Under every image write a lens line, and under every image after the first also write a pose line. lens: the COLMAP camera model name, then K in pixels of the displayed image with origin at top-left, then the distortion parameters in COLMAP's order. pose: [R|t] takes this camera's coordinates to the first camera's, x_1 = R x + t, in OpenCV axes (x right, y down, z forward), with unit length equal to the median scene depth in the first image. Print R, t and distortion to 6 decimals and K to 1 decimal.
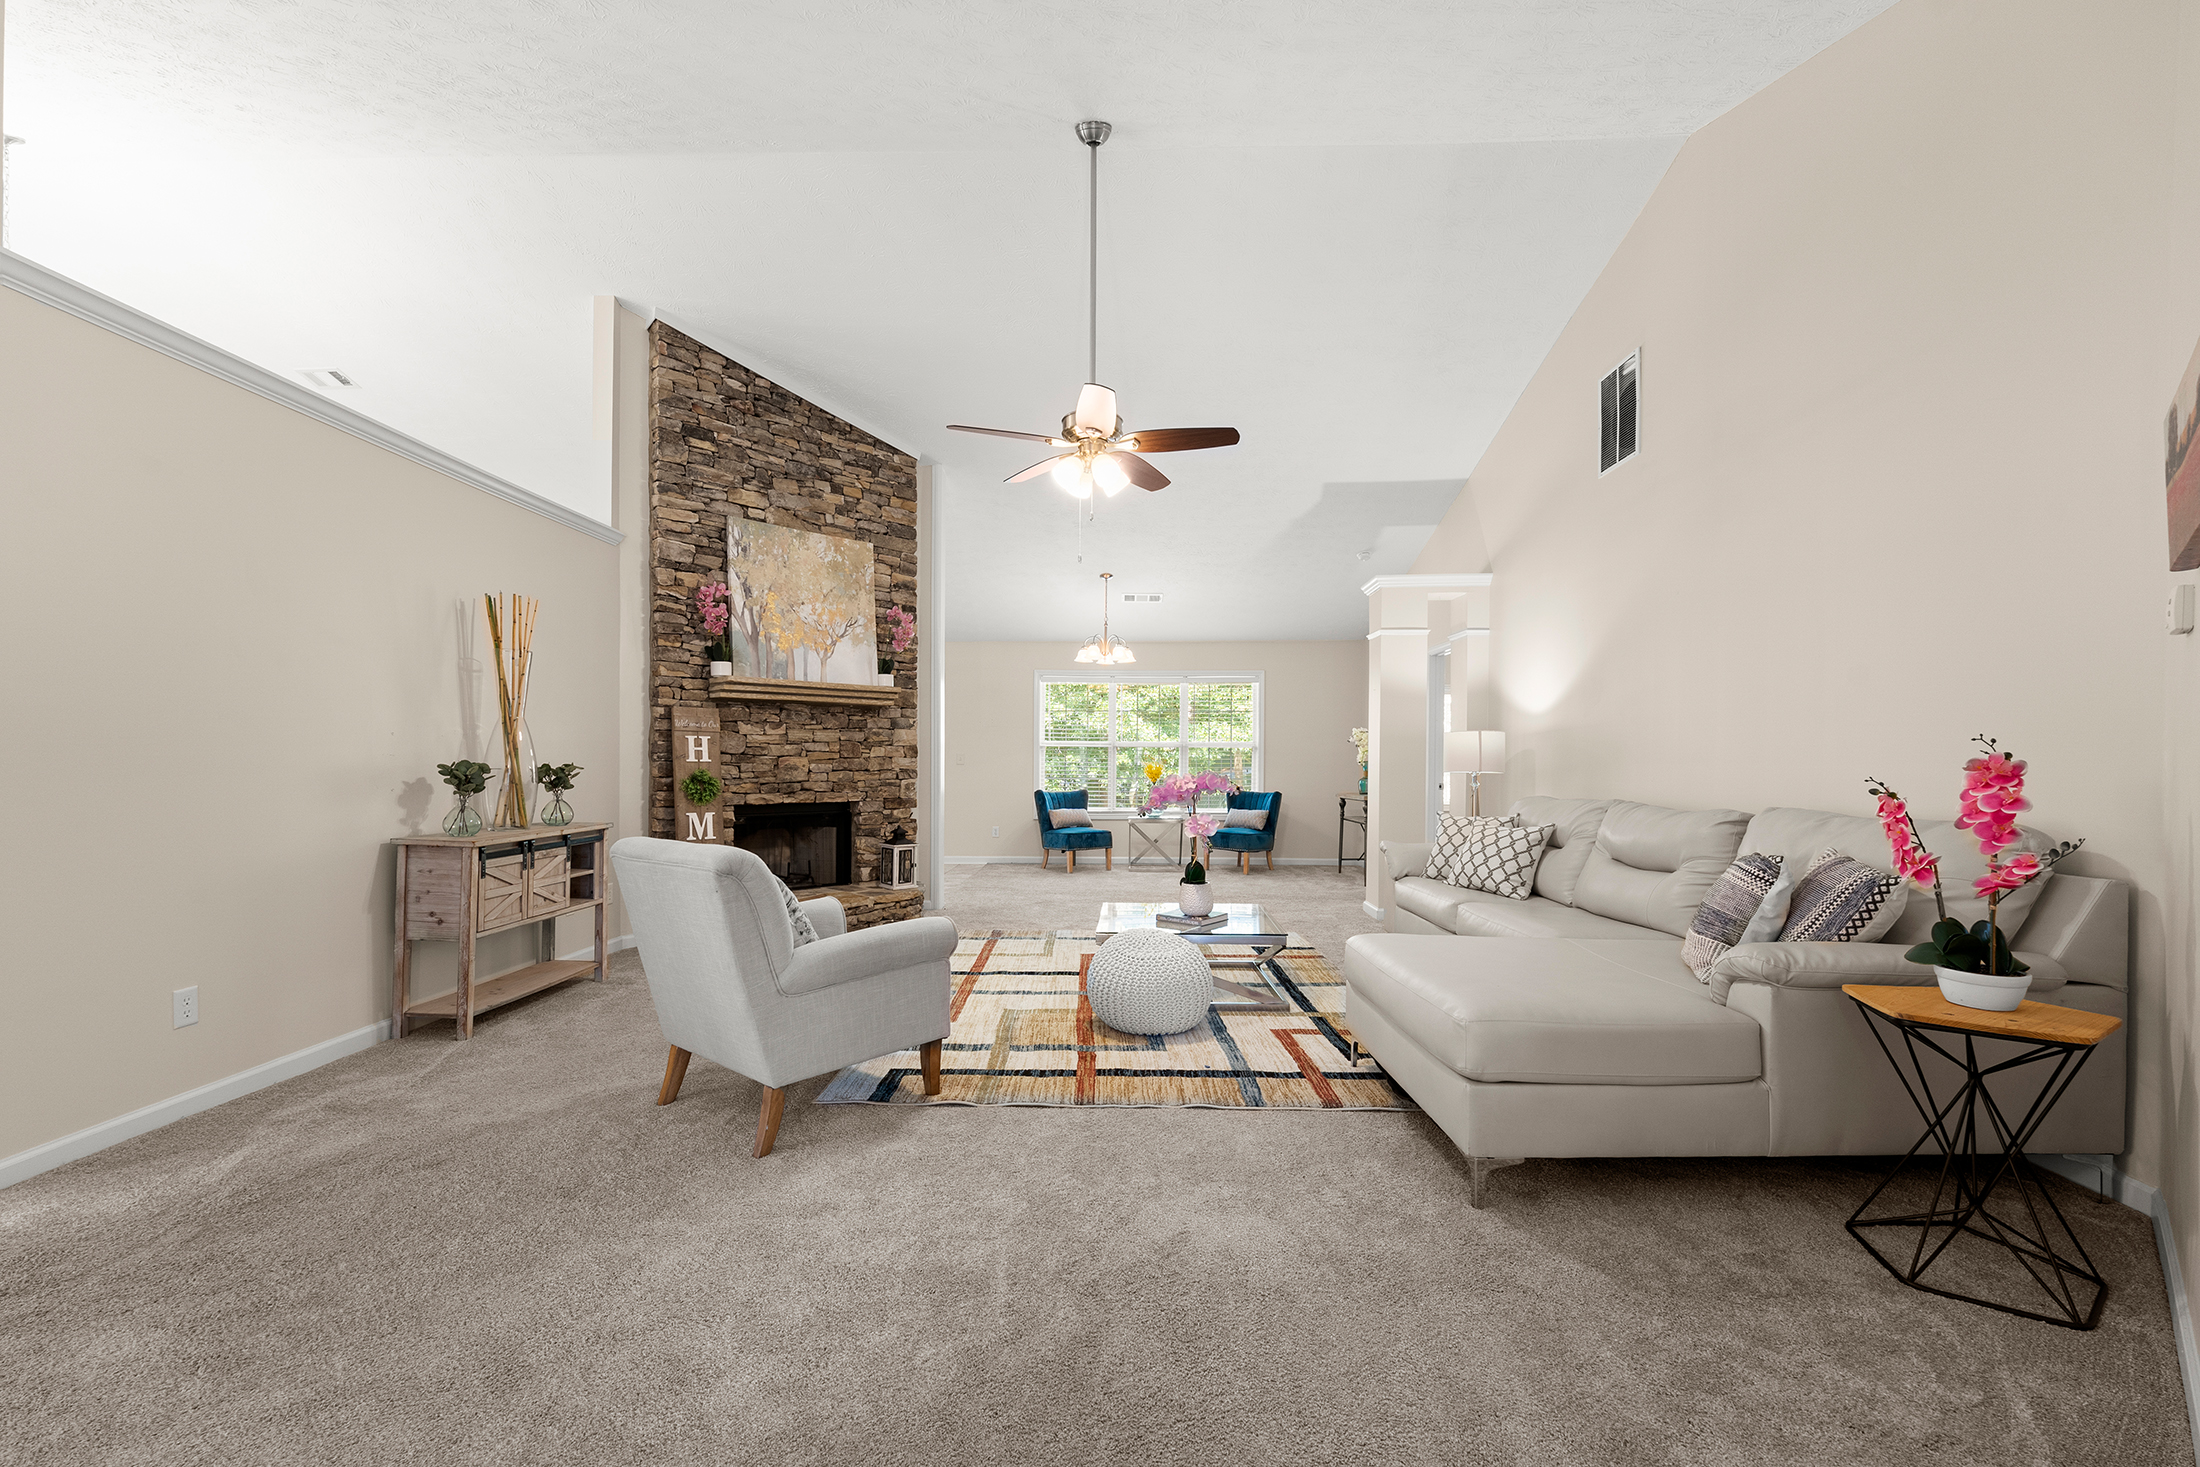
lens RADIAL K [[916.6, 0, 1091.2], [0, 916.6, 764.2], [0, 0, 1]] dist [0.008945, -0.000170]
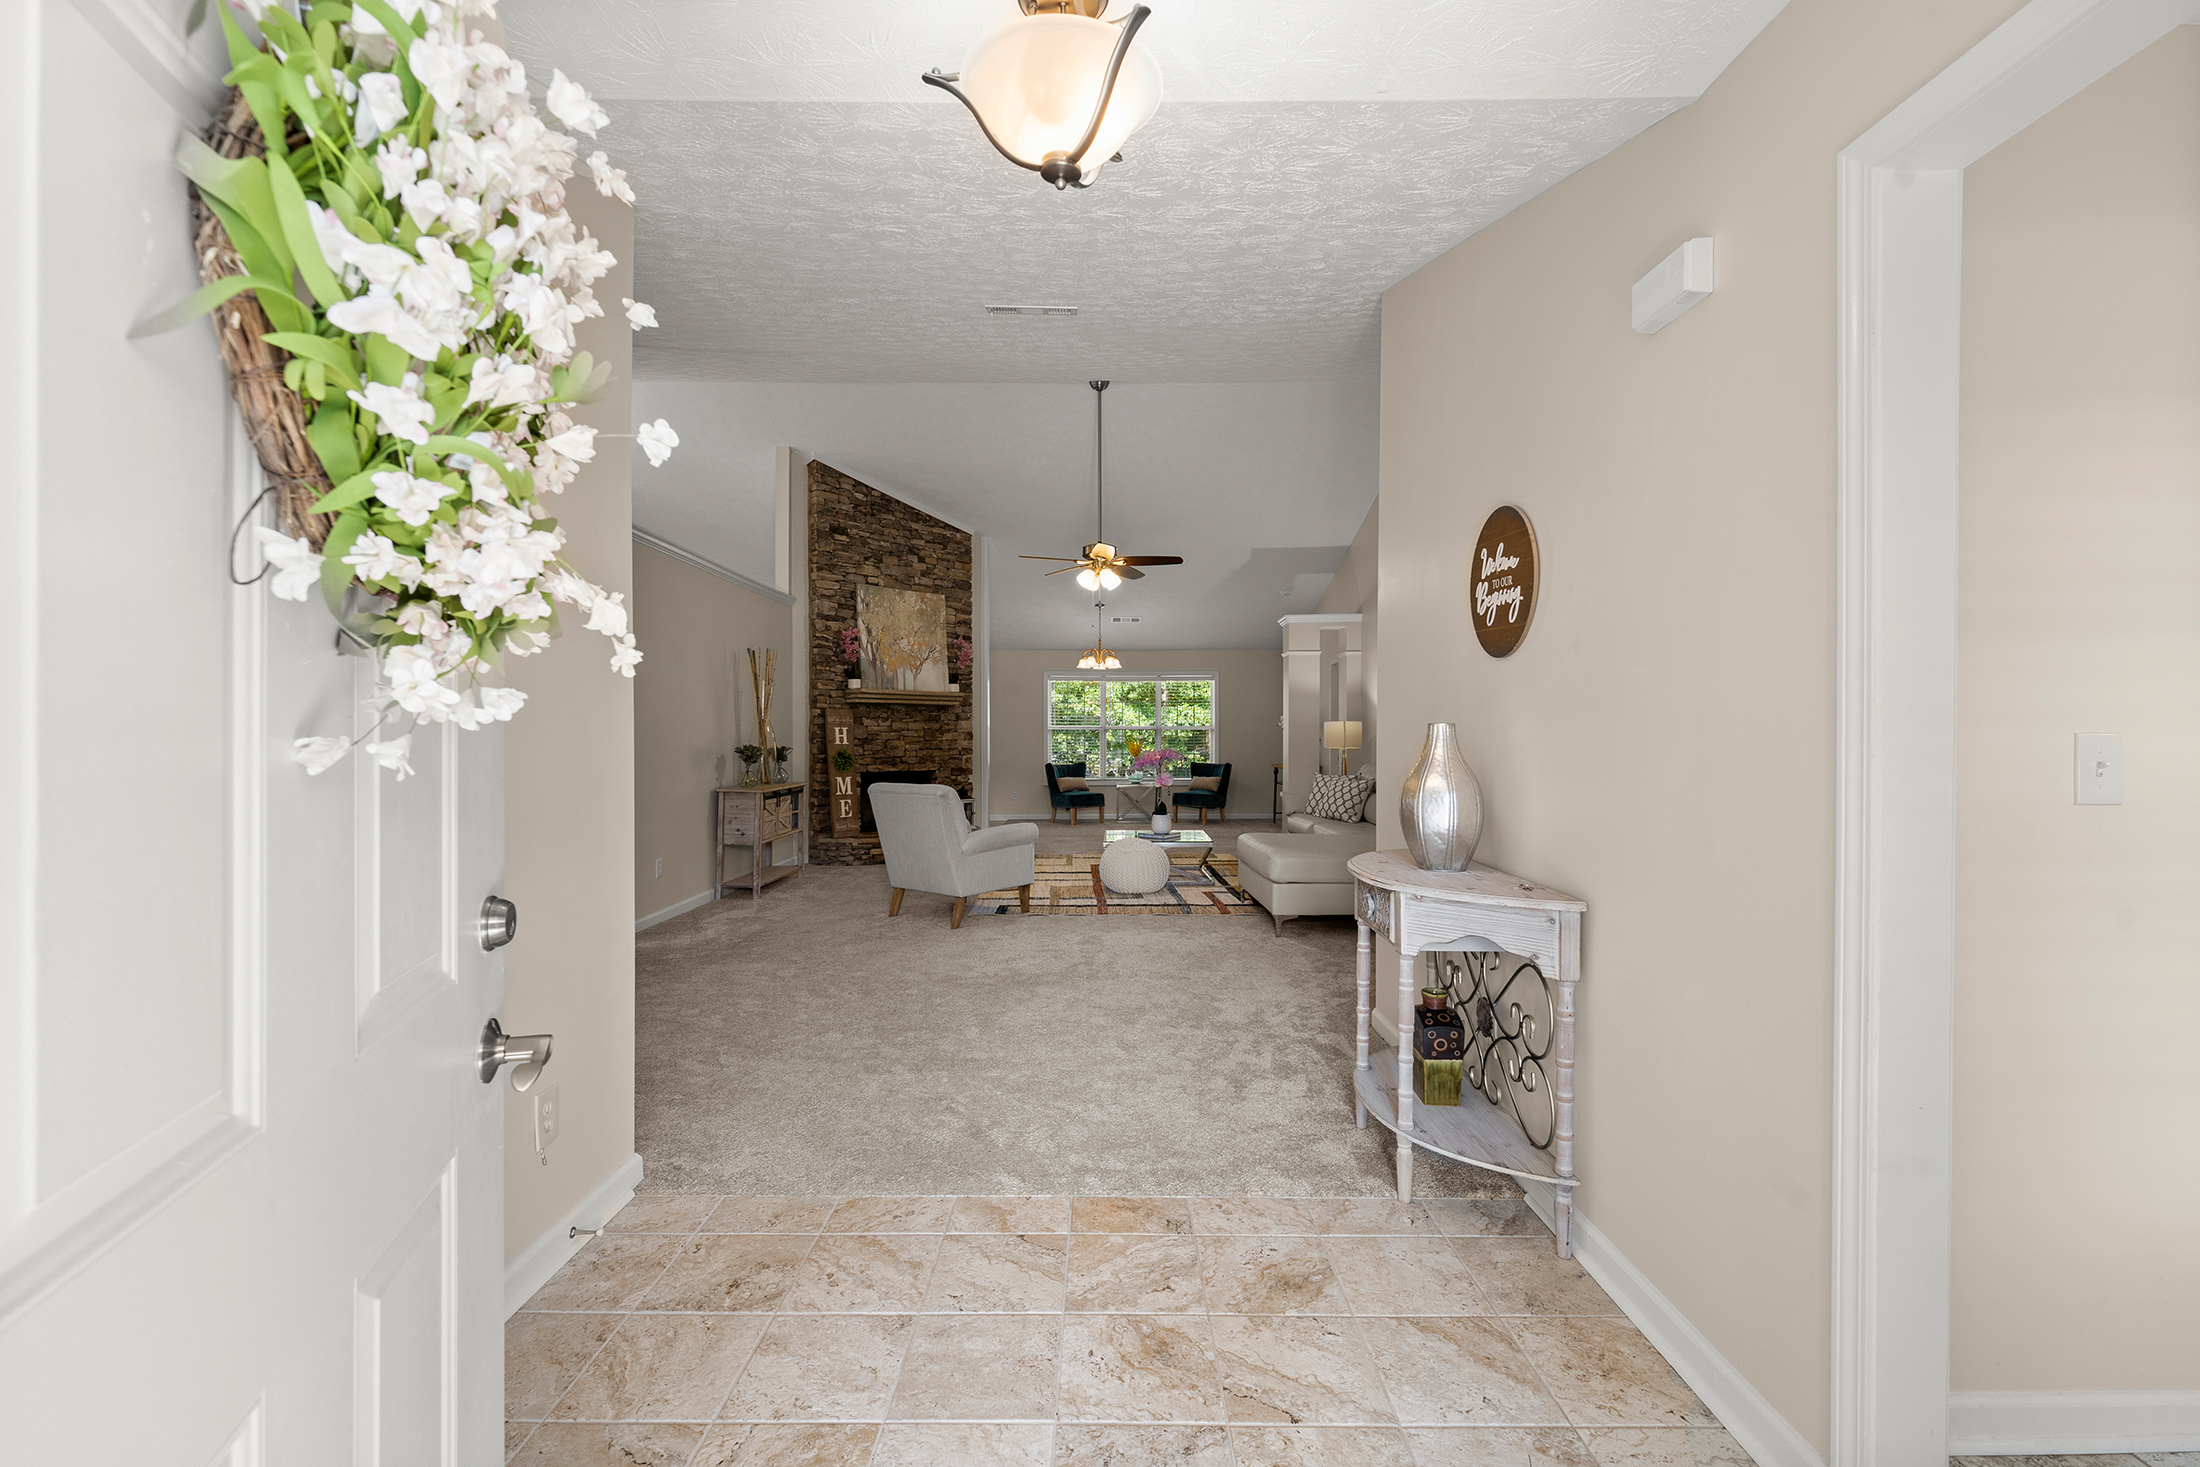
lens RADIAL K [[915.6, 0, 1095.9], [0, 915.6, 735.8], [0, 0, 1]] dist [-0.001383, -0.000571]
pose [[0.999653, -0.005824, 0.025677, -0.037965], [0.005984, 0.999963, -0.006184, -0.004533], [-0.025640, 0.006335, 0.999651, -0.530294]]
